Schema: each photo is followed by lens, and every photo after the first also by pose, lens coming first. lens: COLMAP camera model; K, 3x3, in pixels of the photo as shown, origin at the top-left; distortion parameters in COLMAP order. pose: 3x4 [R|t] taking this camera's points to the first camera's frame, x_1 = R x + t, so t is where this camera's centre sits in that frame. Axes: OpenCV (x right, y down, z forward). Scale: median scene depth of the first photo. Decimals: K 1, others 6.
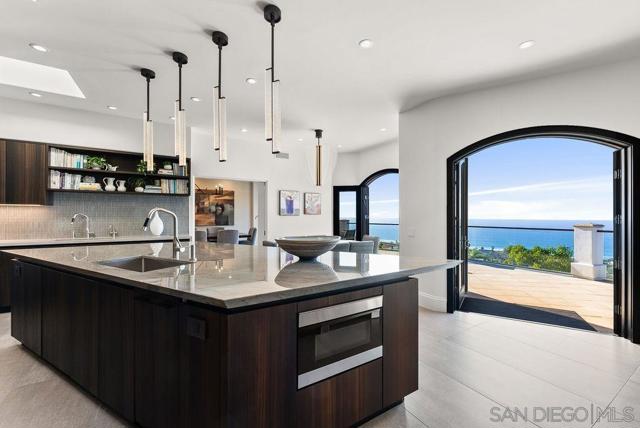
lens RADIAL K [[262.5, 0, 320.0], [0, 262.5, 214.0], [0, 0, 1]] dist [0.001856, 0.000355]
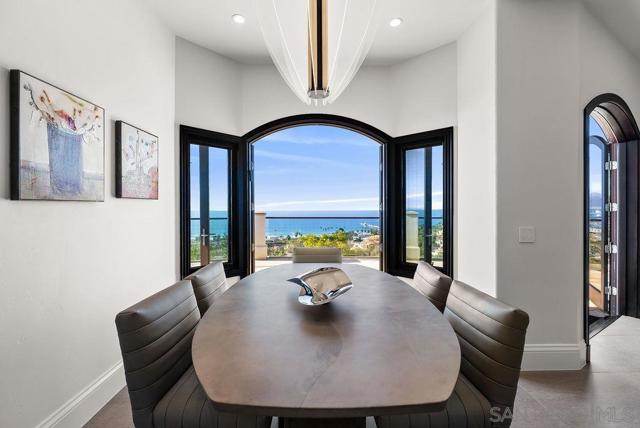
lens RADIAL K [[276.1, 0, 318.6], [0, 276.1, 208.7], [0, 0, 1]] dist [0.000859, 0.000114]
pose [[0.531513, -0.013489, 0.846943, -0.183329], [0.006147, 0.999908, 0.012067, 0.008862], [-0.847028, -0.001208, 0.531547, 0.636800]]
